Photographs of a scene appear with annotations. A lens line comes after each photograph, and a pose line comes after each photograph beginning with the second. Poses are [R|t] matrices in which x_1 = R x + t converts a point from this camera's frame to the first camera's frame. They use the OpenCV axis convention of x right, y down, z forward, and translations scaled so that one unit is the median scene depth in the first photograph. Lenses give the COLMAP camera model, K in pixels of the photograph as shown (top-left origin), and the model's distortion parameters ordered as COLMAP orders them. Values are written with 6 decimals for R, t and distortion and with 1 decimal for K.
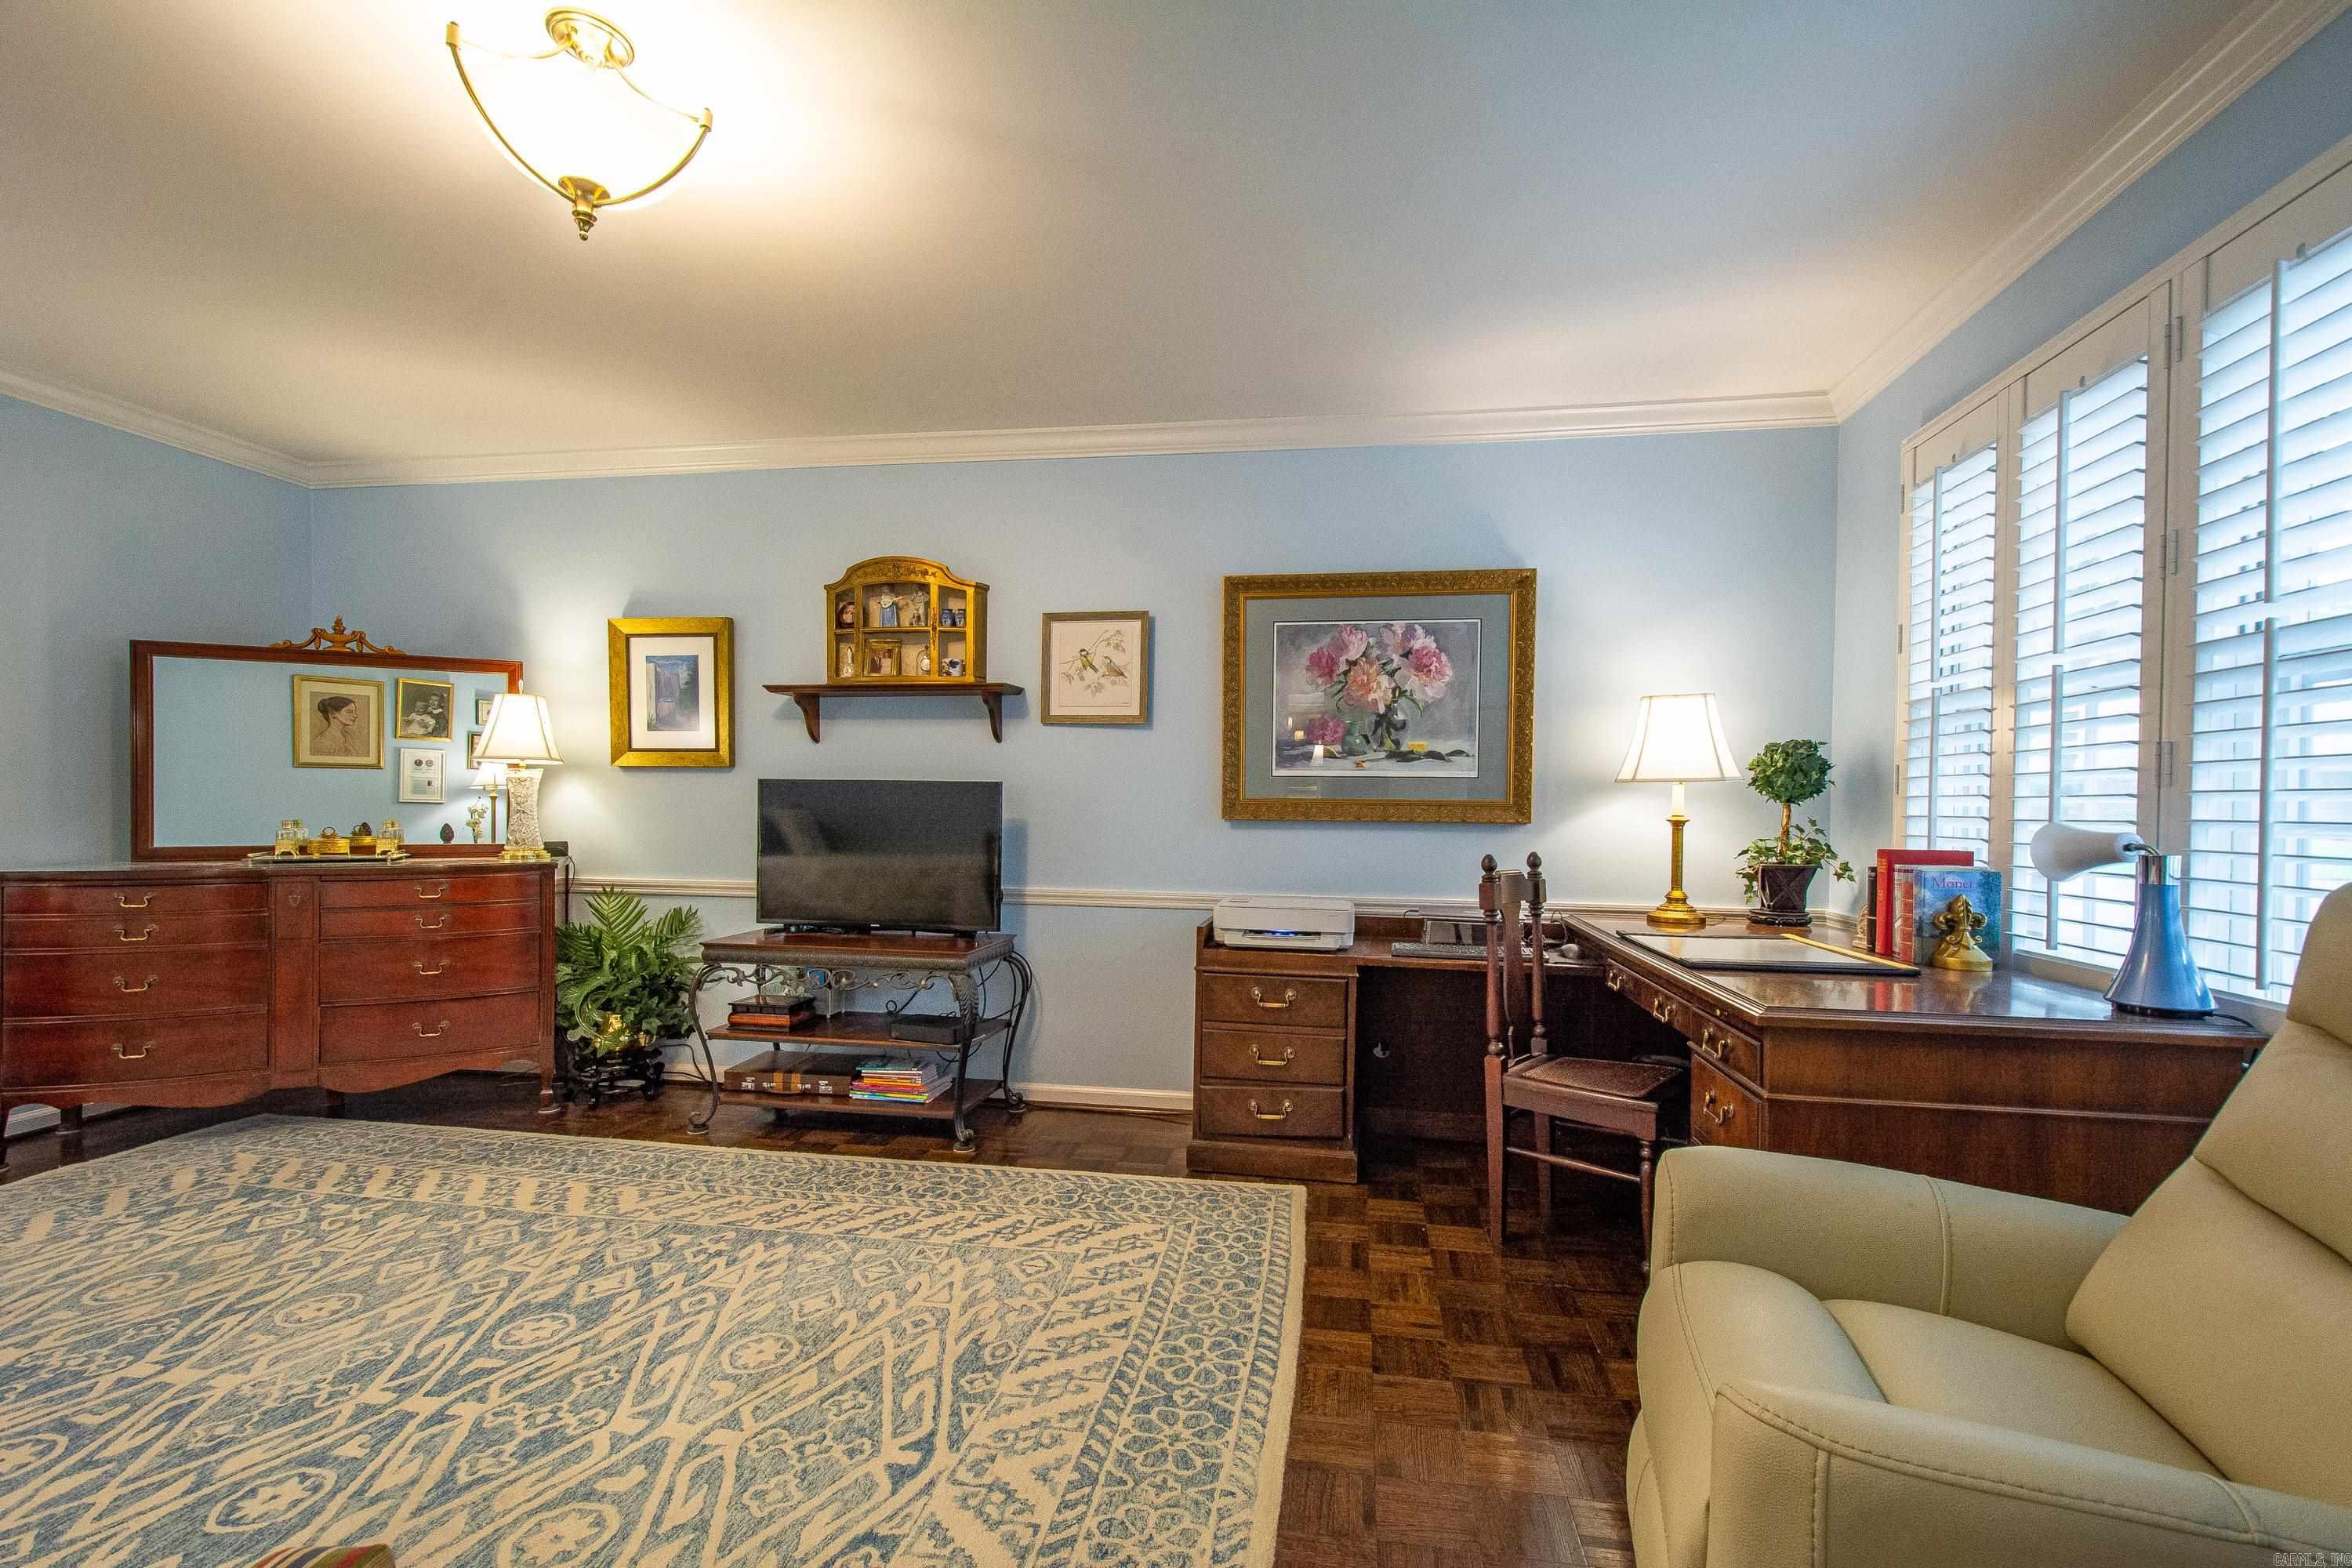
lens RADIAL K [[1027.8, 0, 1200.7], [0, 1027.8, 830.8], [0, 0, 1]] dist [0.019647, -0.007764]
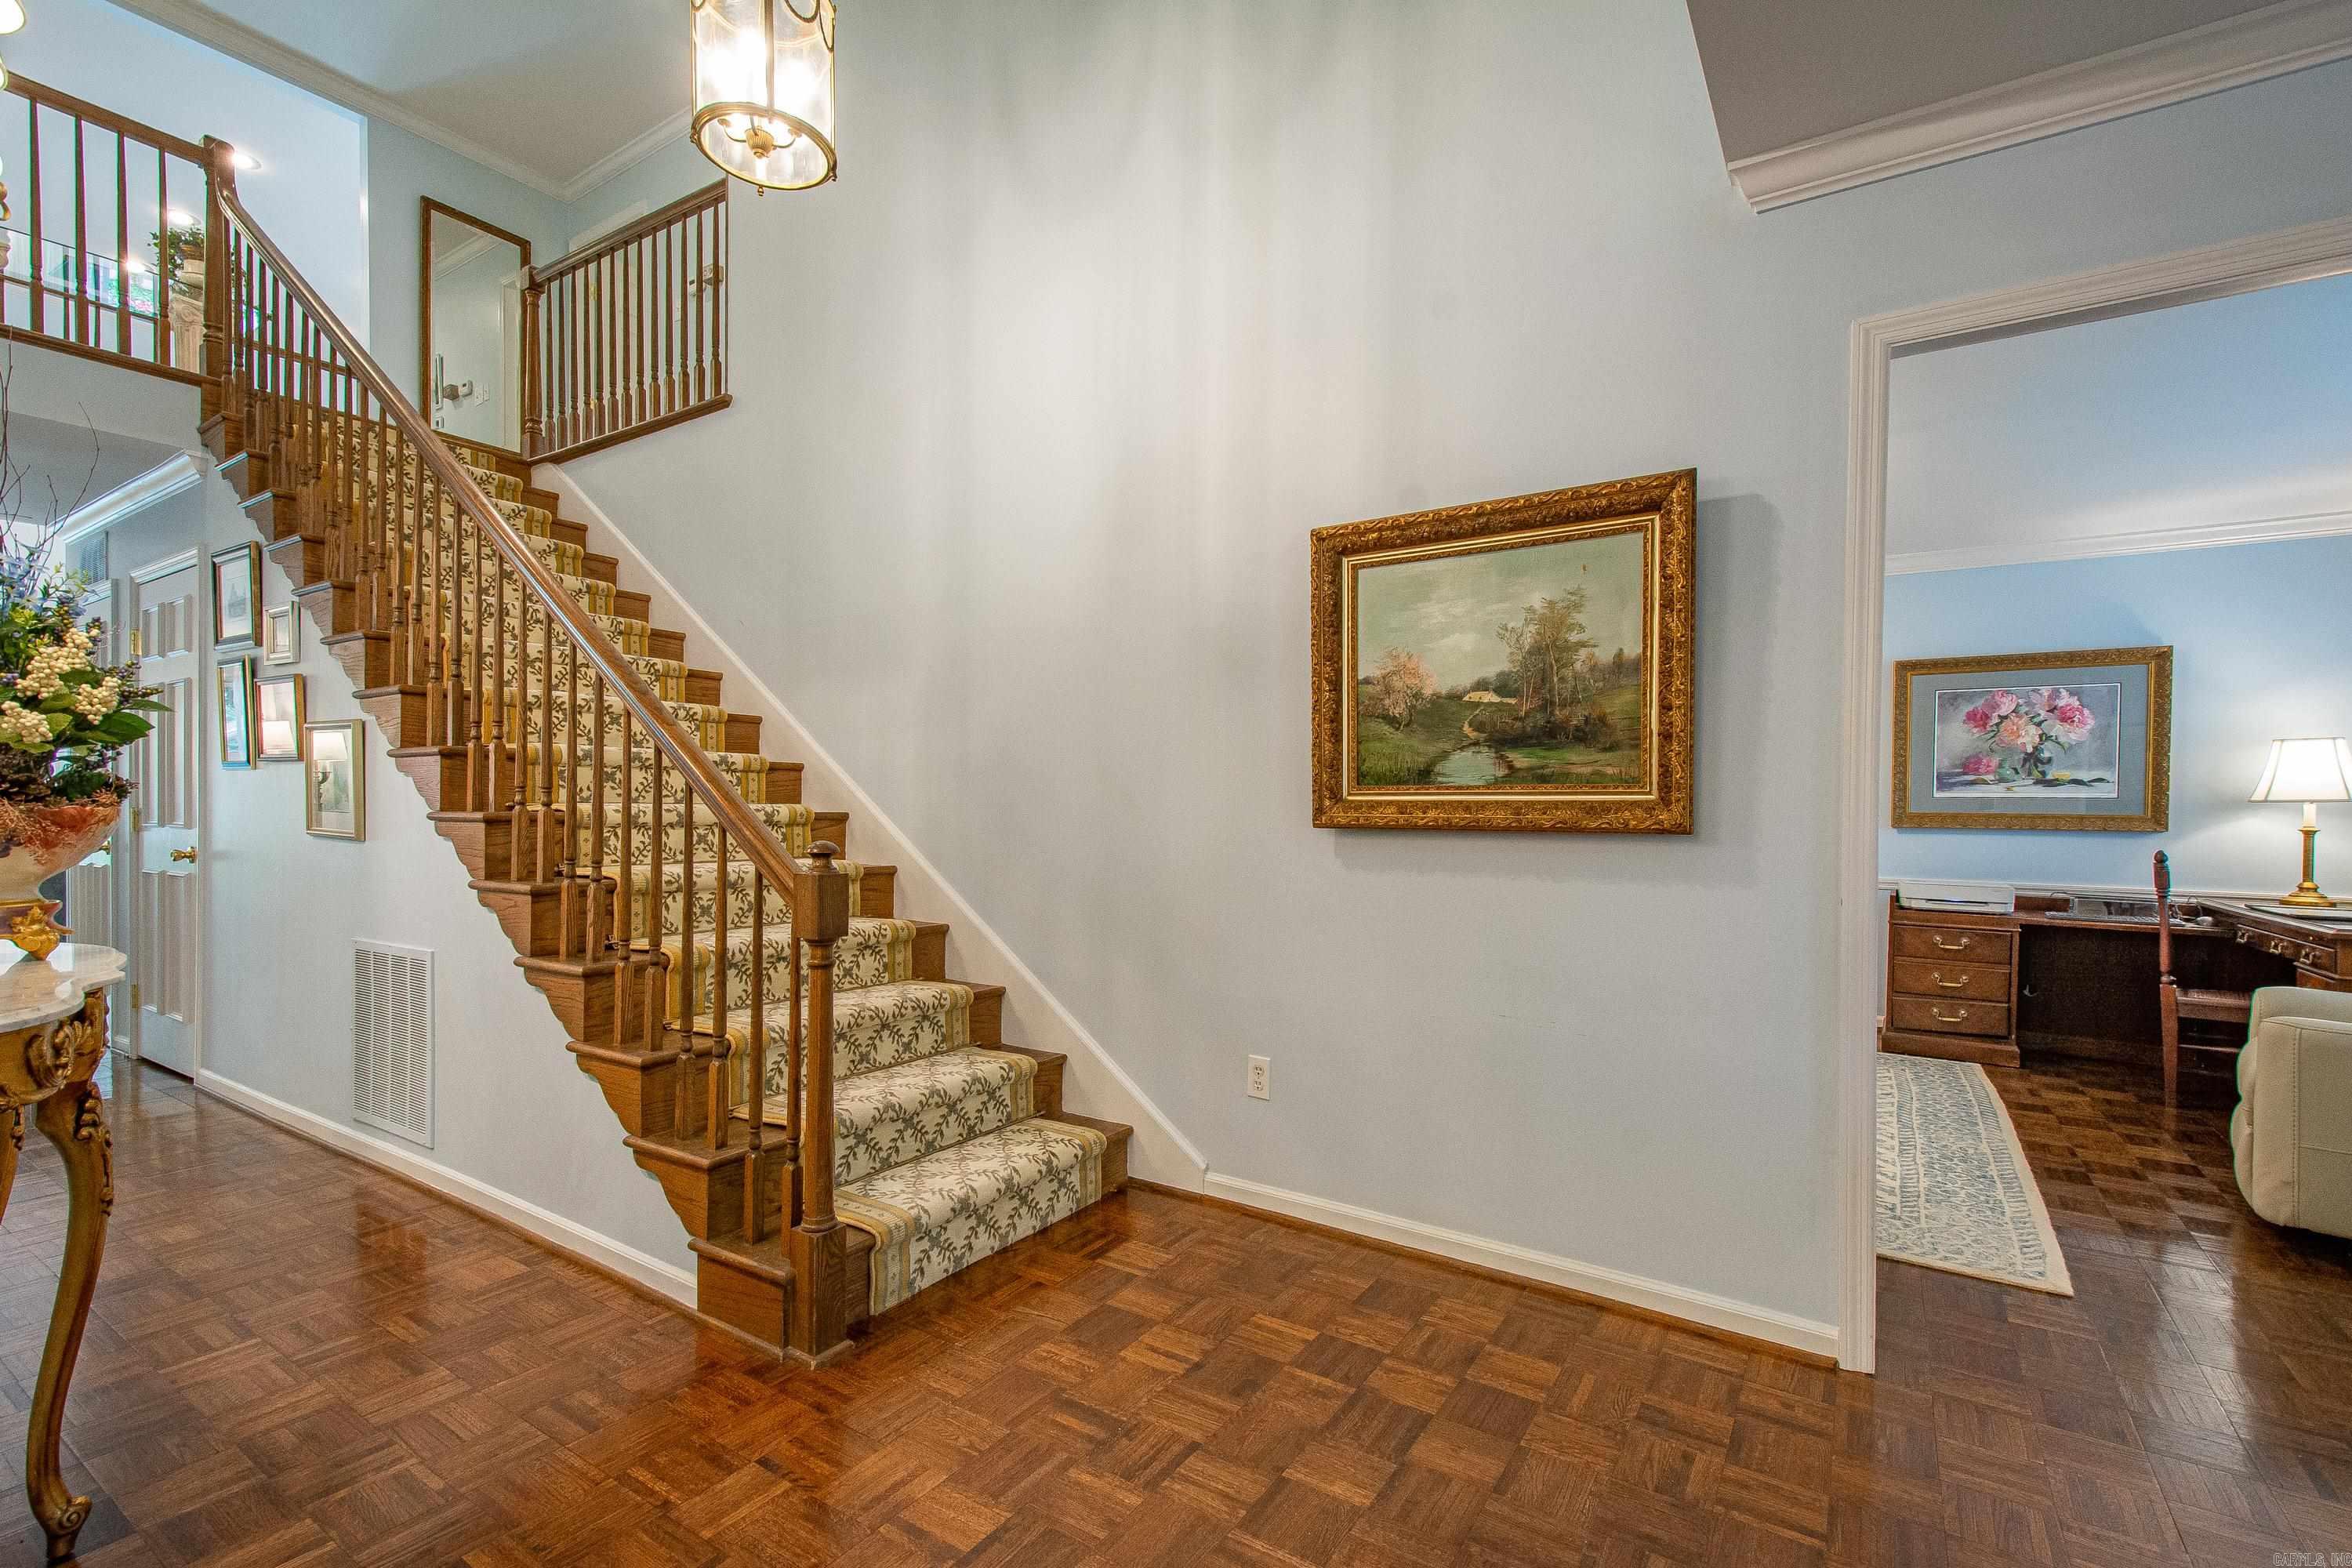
lens RADIAL K [[1027.8, 0, 1217.0], [0, 1027.8, 830.8], [0, 0, 1]] dist [0.019647, -0.007764]
pose [[0.915342, 0.008713, -0.402583, -0.273452], [-0.012811, 0.999890, -0.007488, 0.018055], [0.402473, 0.012011, 0.915353, -0.755168]]
